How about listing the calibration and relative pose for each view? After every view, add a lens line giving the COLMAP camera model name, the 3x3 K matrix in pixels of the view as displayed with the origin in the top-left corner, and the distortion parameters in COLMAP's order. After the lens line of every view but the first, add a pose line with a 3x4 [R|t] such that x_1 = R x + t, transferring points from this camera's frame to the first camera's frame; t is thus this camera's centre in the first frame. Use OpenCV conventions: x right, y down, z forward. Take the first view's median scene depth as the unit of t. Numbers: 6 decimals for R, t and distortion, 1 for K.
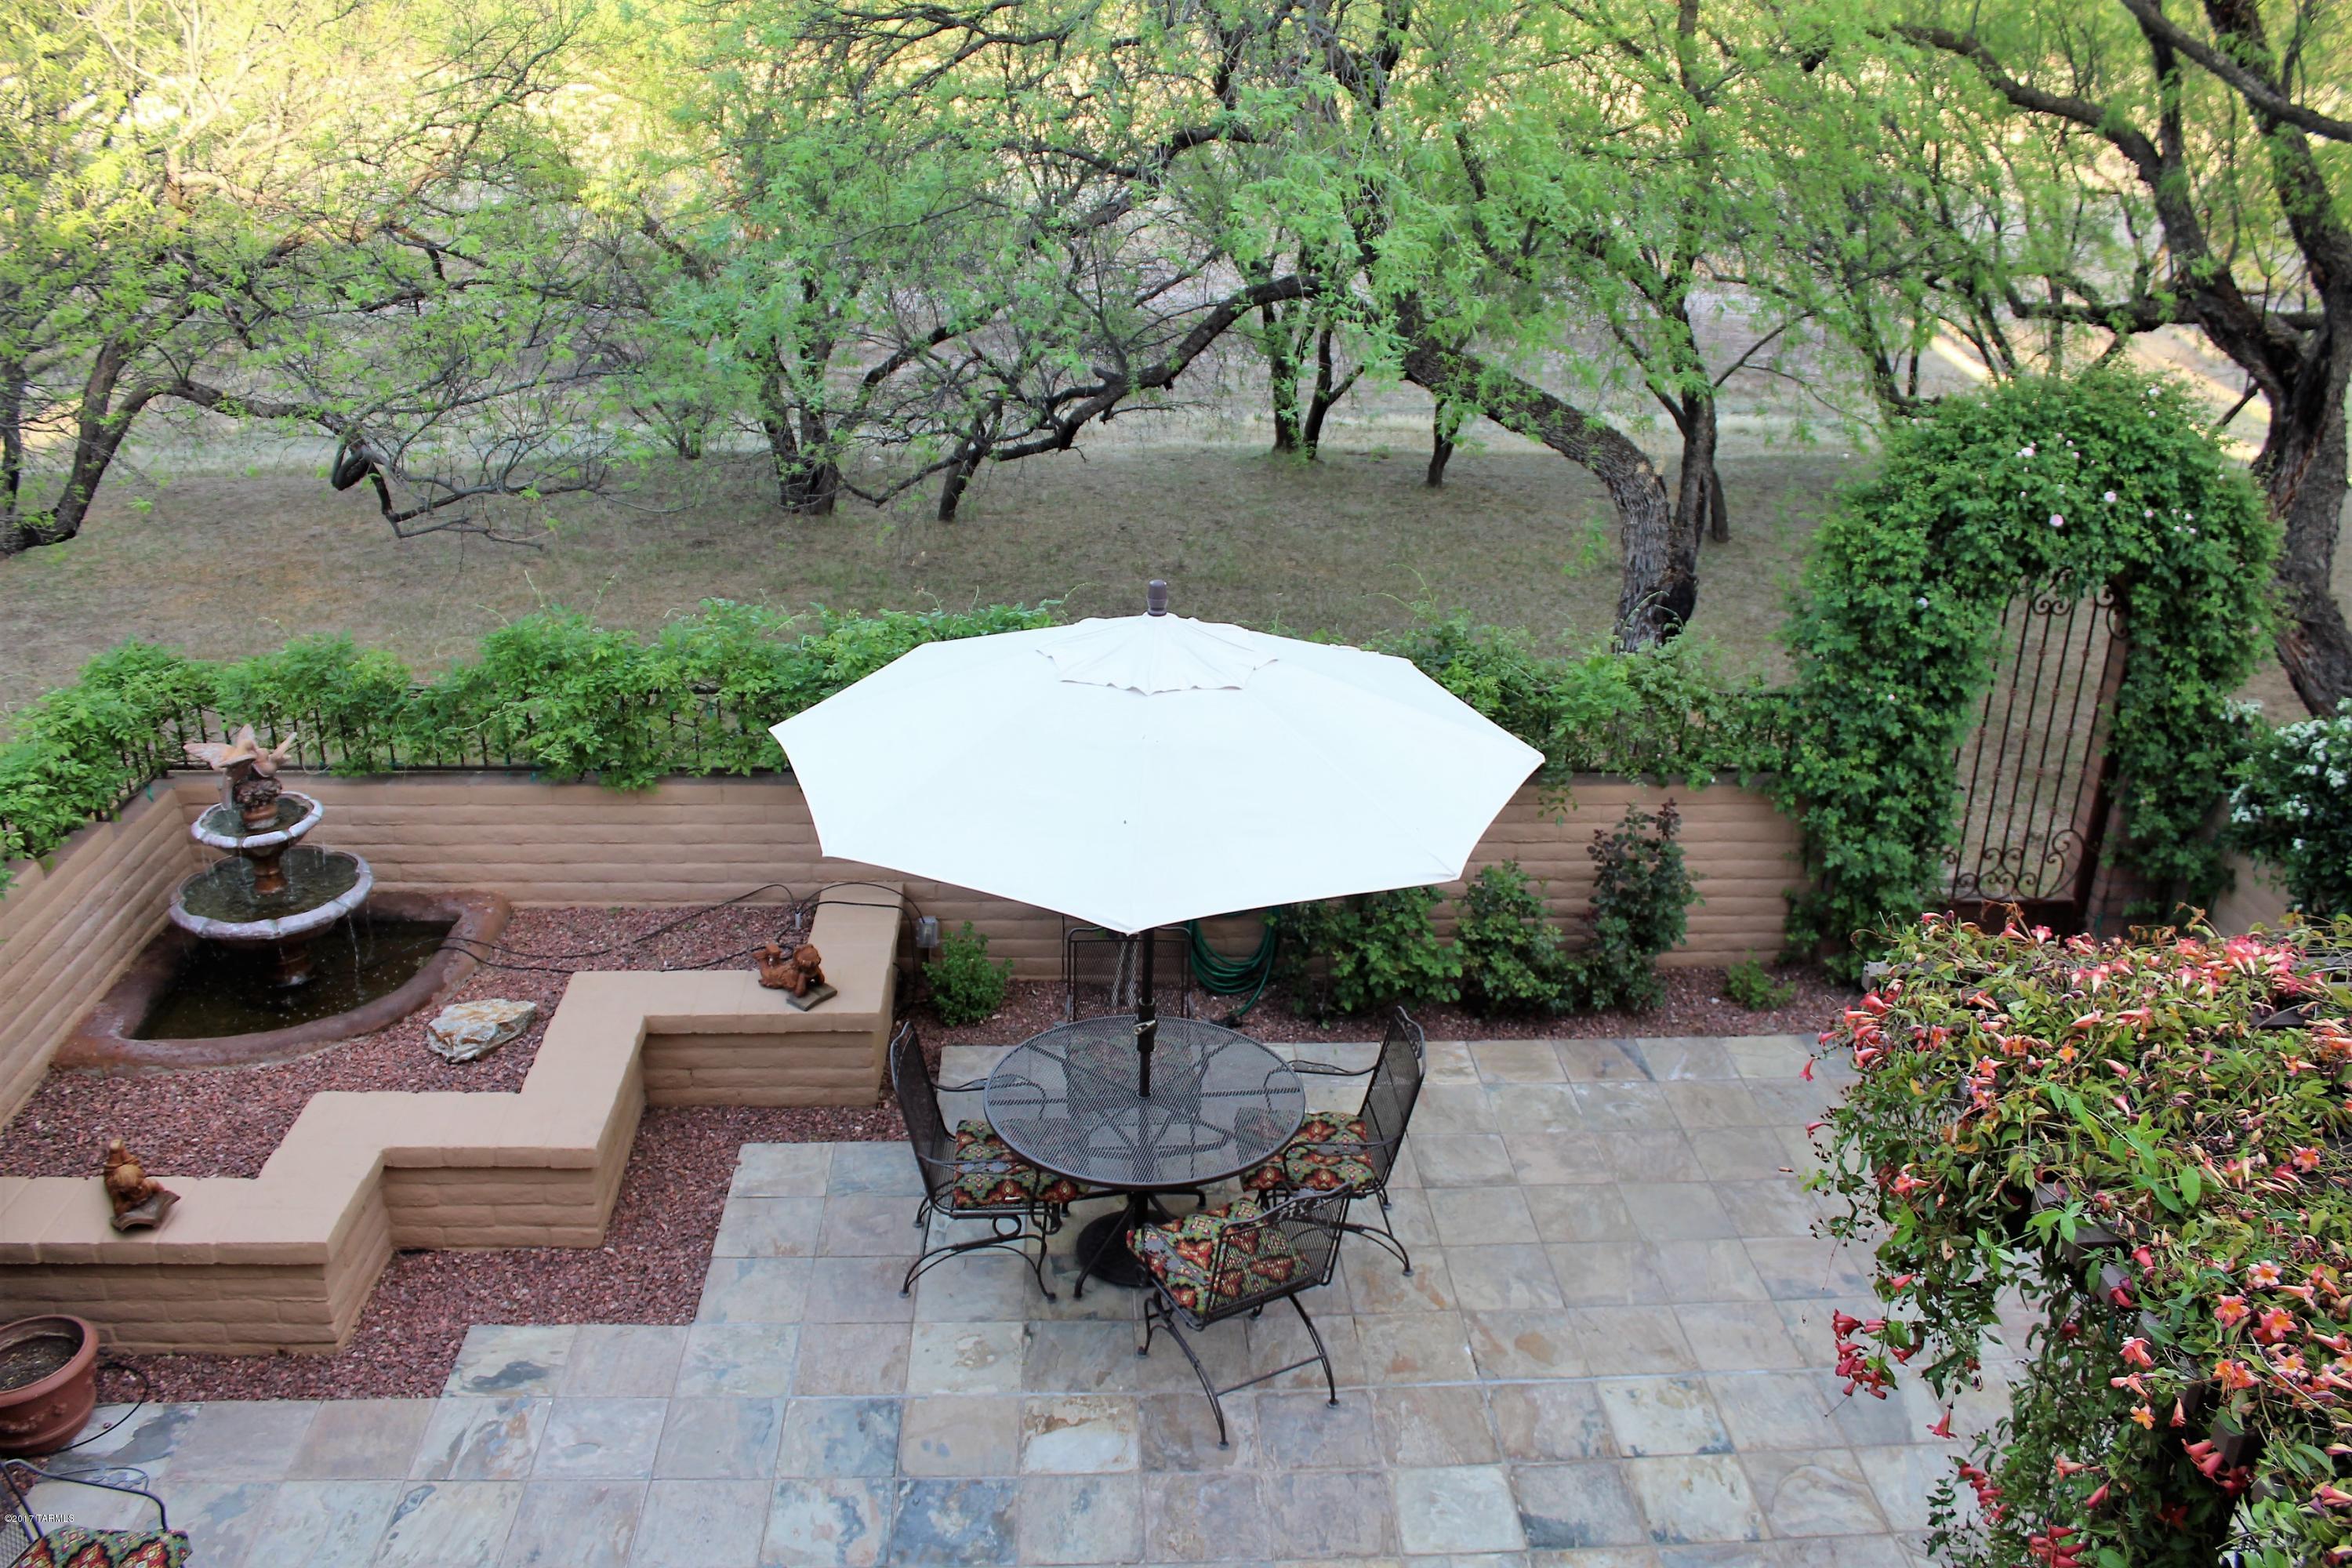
lens RADIAL K [[1958.7, 0, 1173.7], [0, 1958.7, 753.7], [0, 0, 1]] dist [-0.167201, 0.150126]
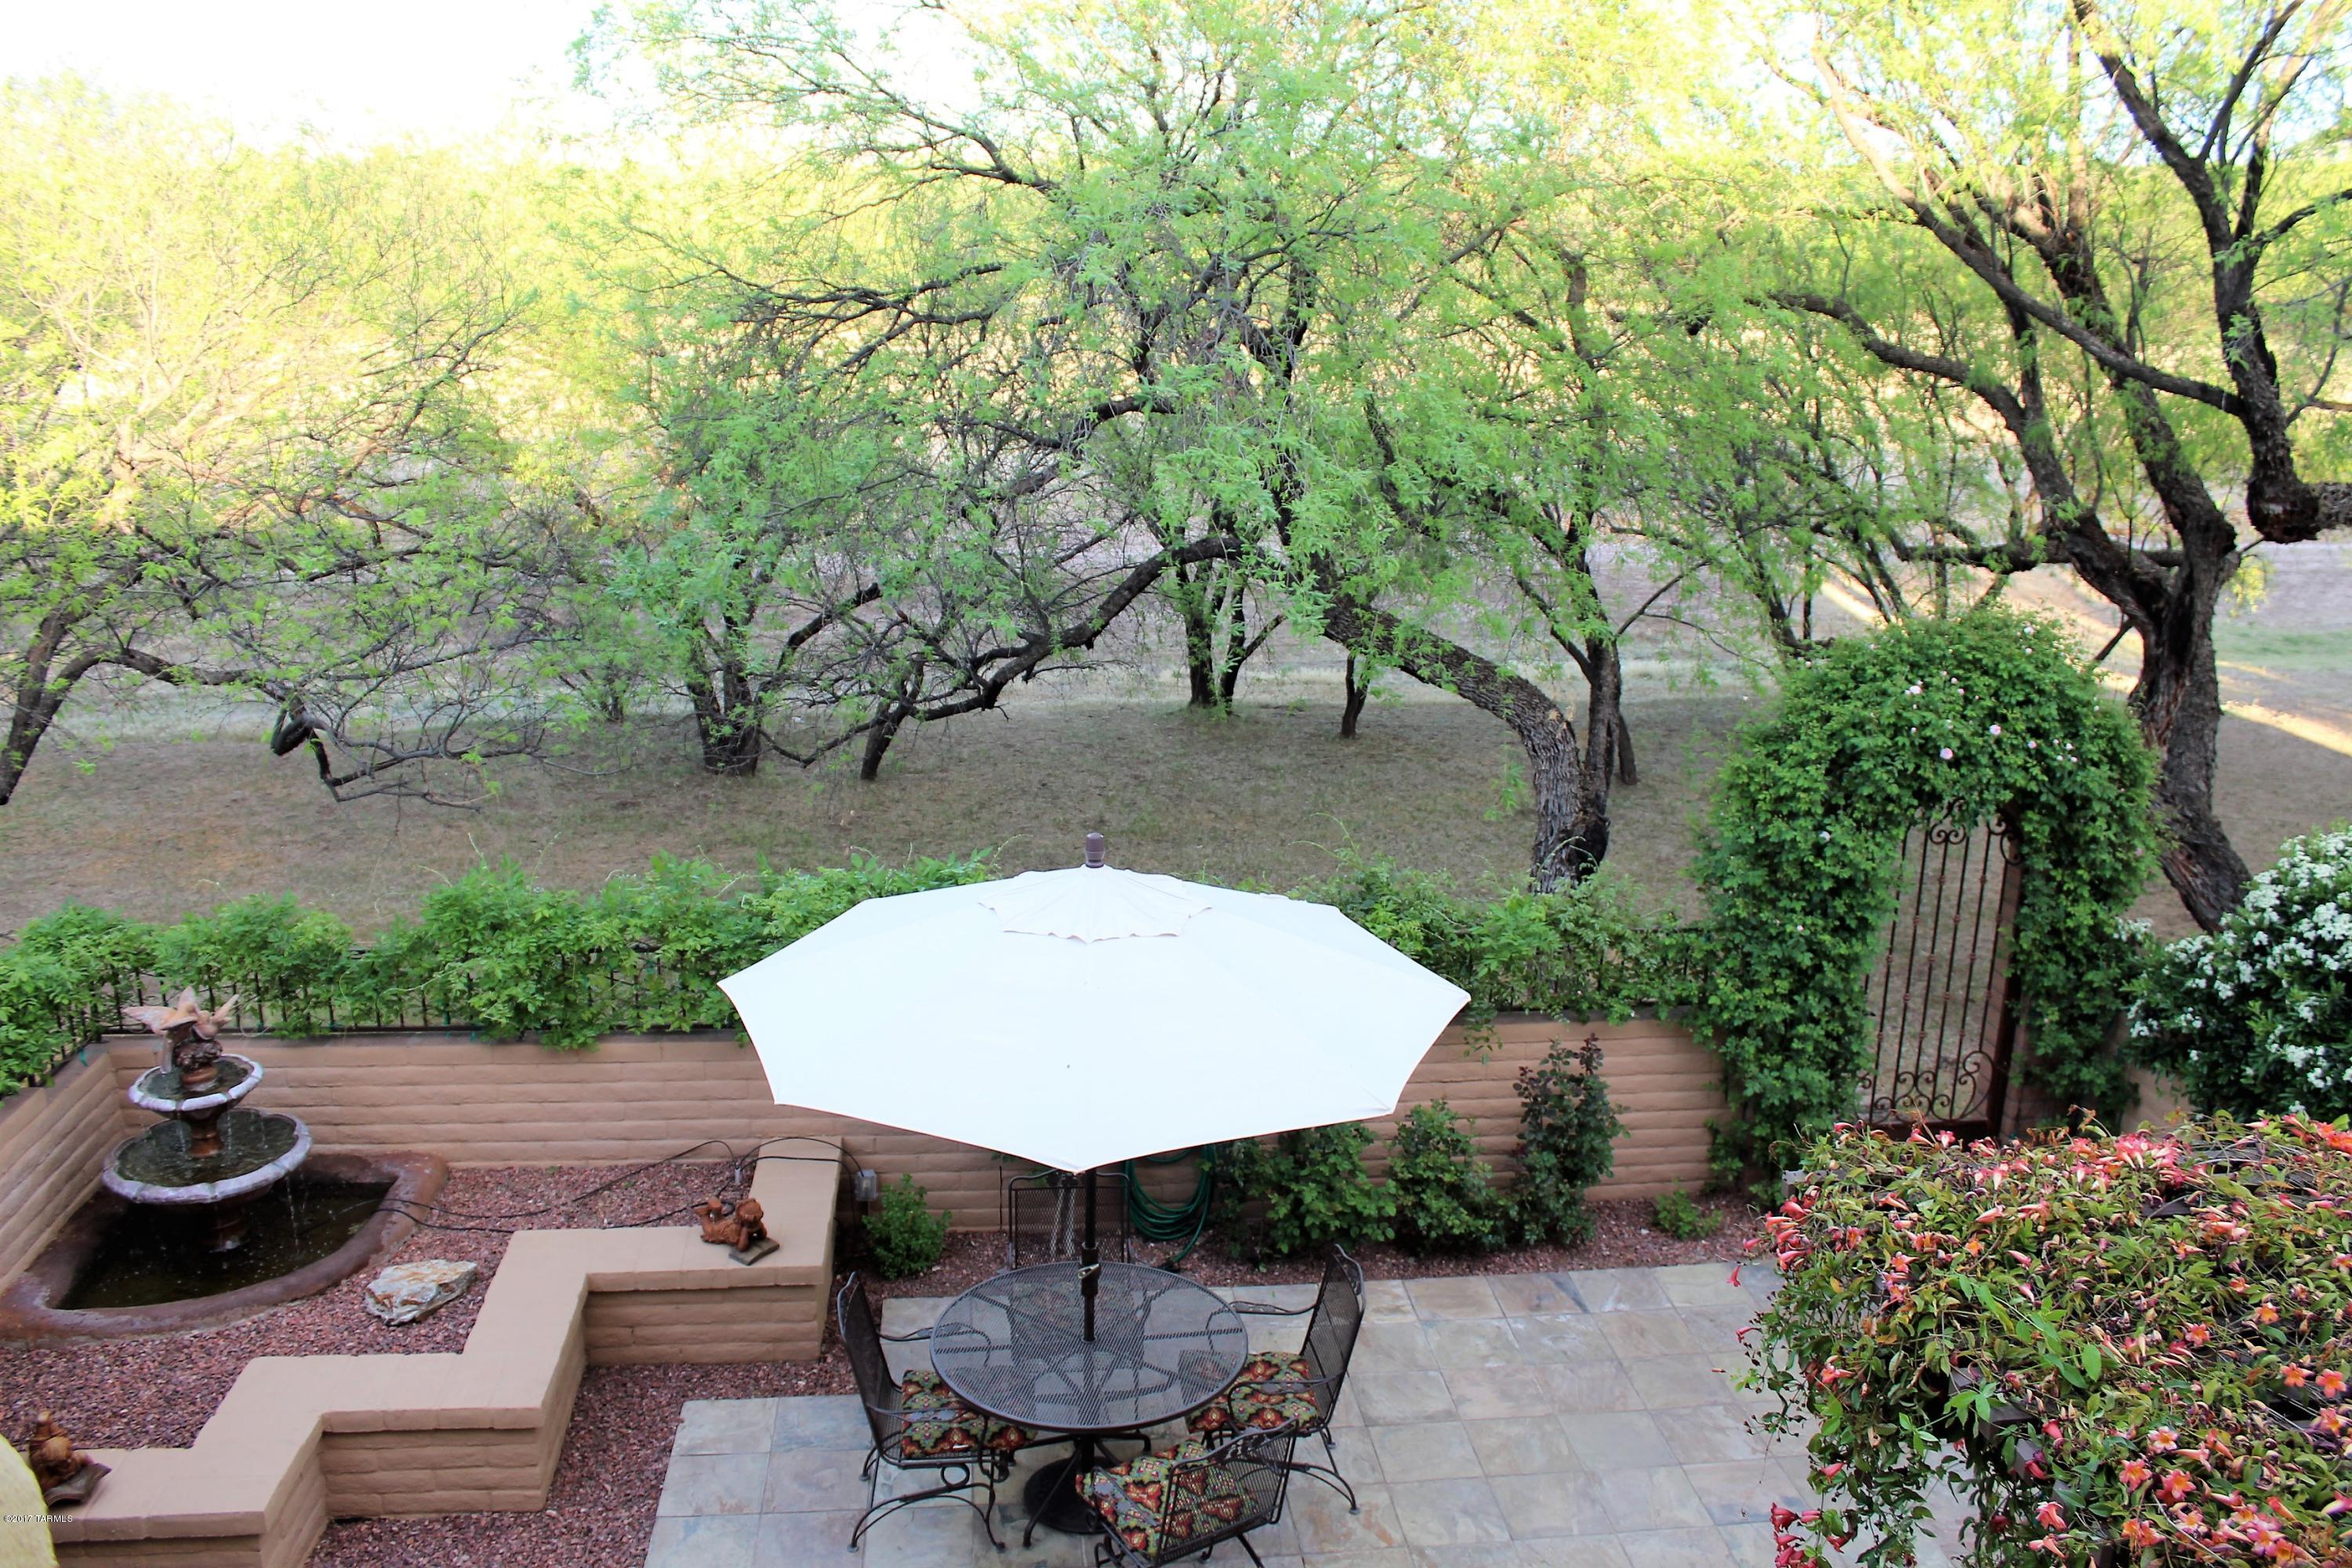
lens RADIAL K [[1958.7, 0, 1173.7], [0, 1958.7, 753.7], [0, 0, 1]] dist [-0.167201, 0.150126]
pose [[0.998860, -0.018100, 0.044164, -0.008299], [0.023669, 0.991358, -0.129031, 0.003396], [-0.041447, 0.129929, 0.990657, -0.028835]]
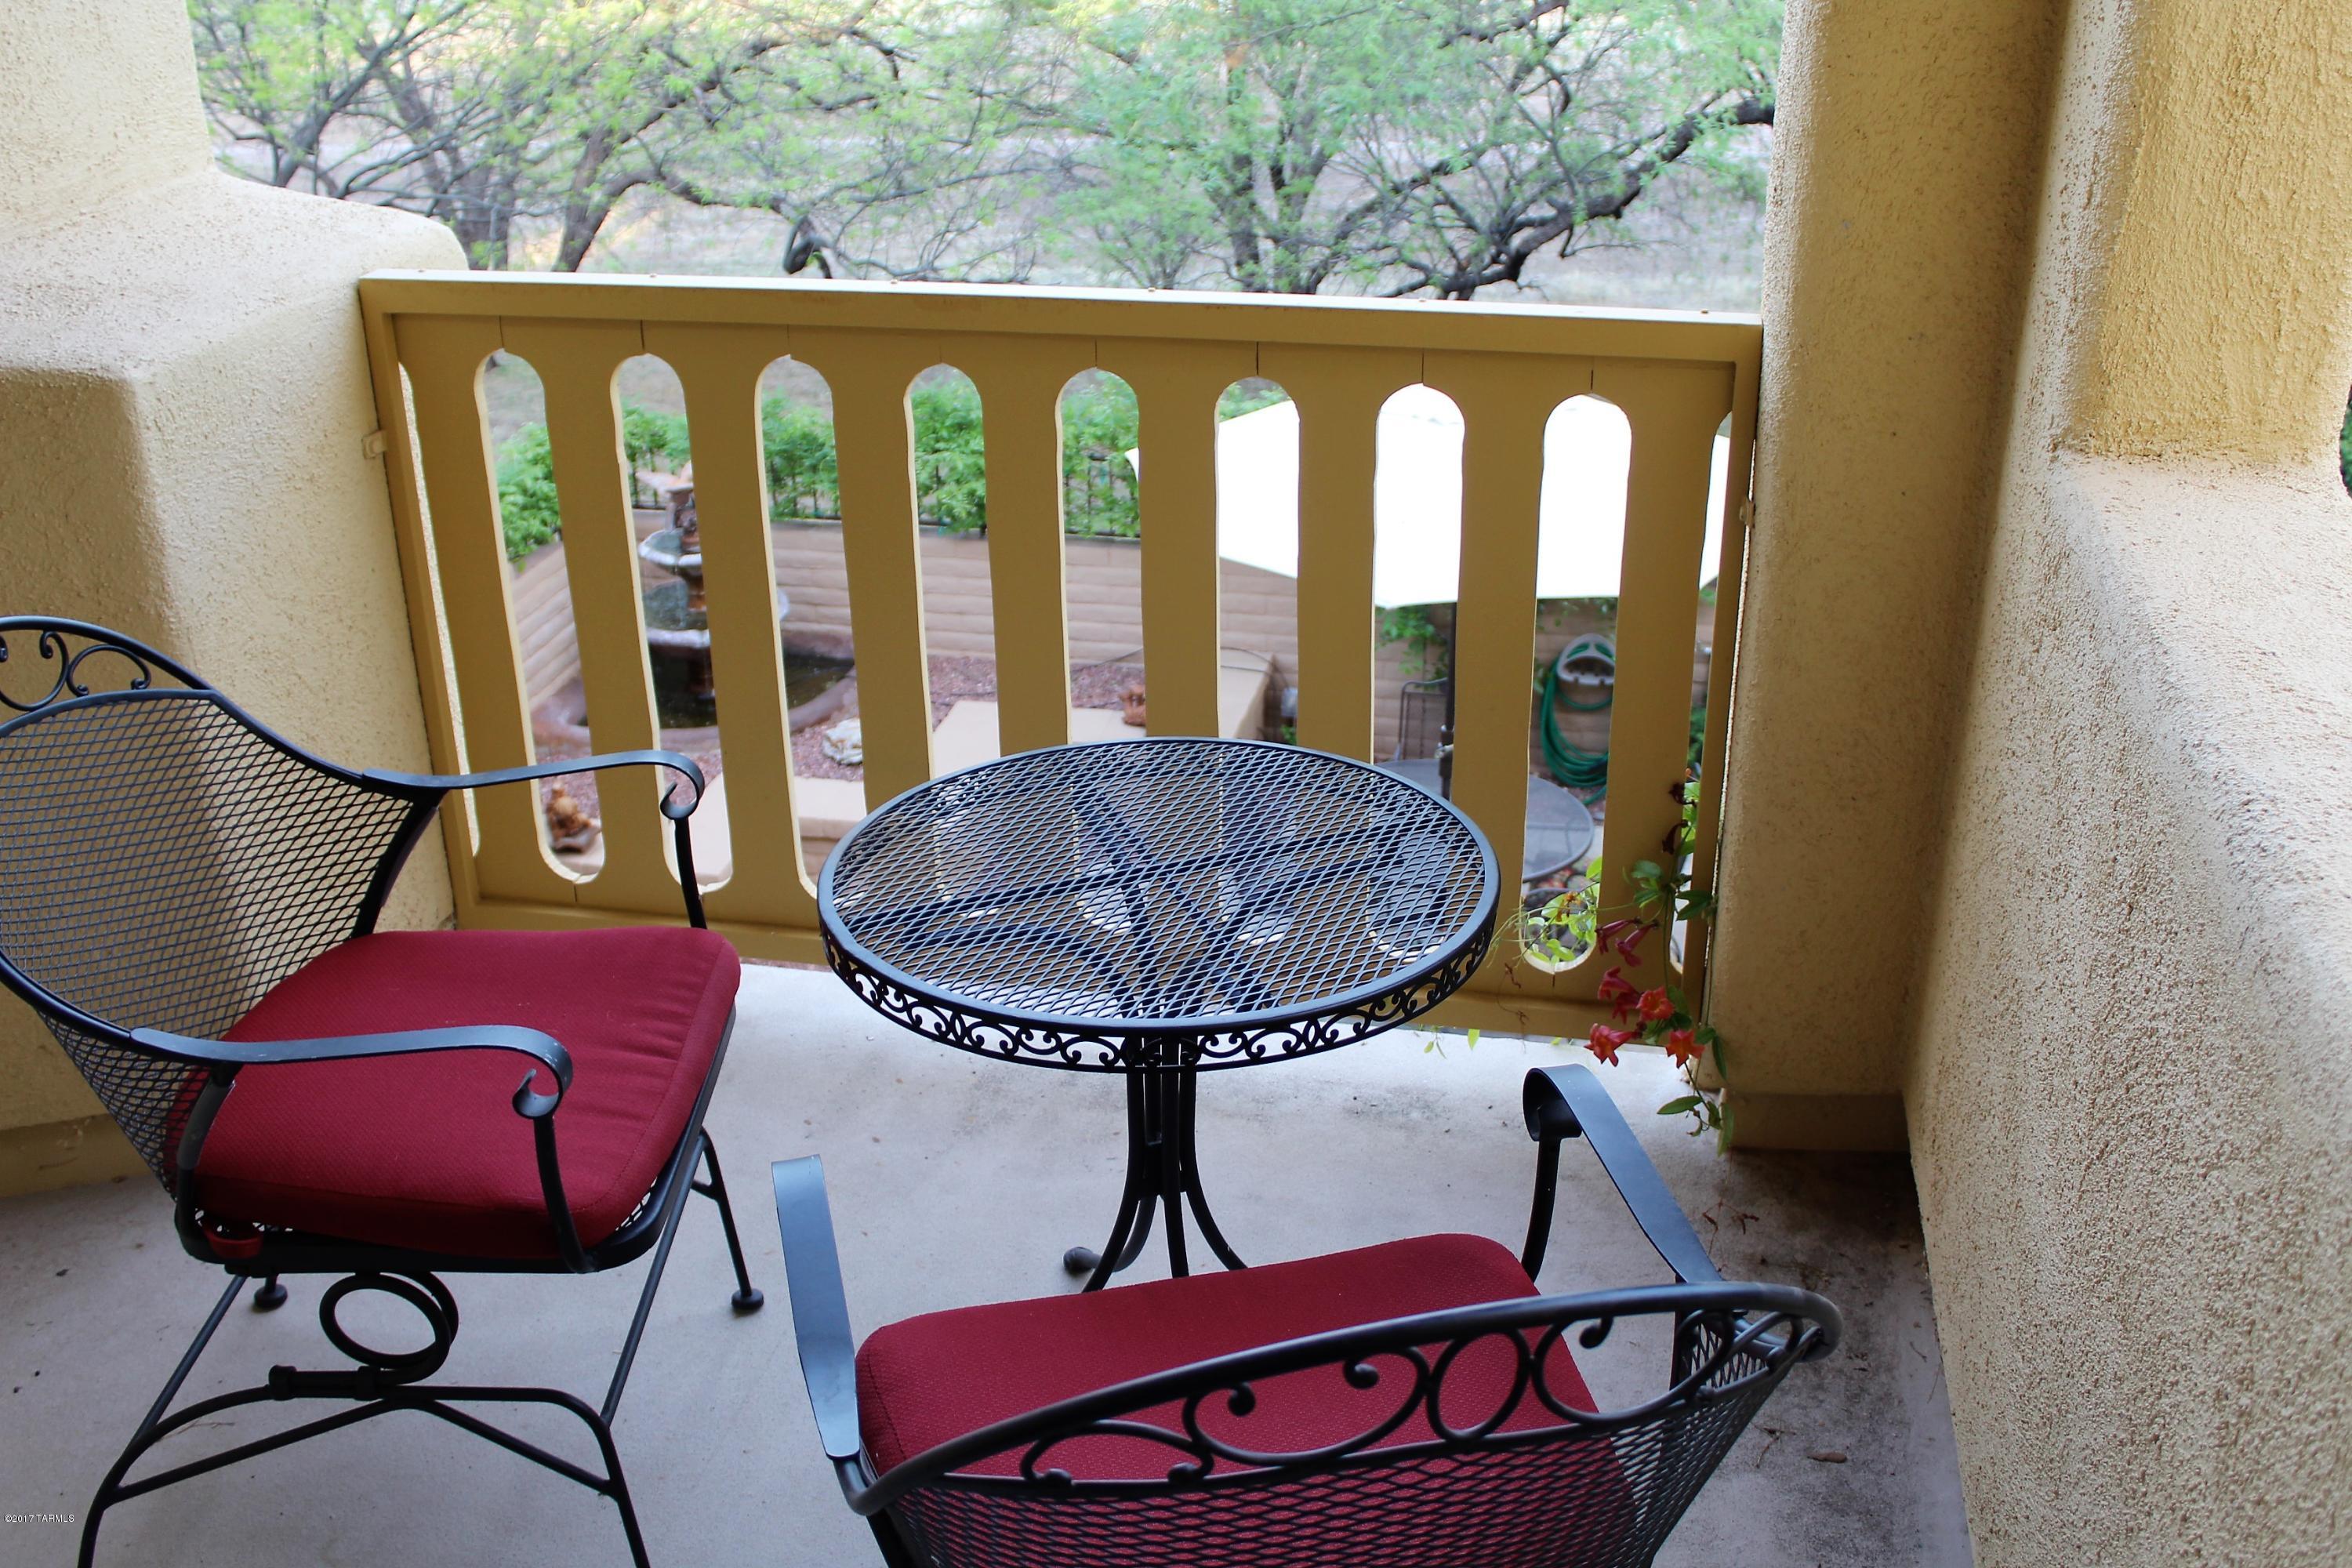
lens RADIAL K [[2227.2, 0, 1176.0], [0, 2227.2, 784.0], [0, 0, 1]] dist [-0.150541, -0.001095]
pose [[0.967552, 0.079961, -0.239688, 0.113624], [-0.069505, 0.996237, 0.051777, 0.084742], [0.242926, -0.033438, 0.969468, -0.194208]]
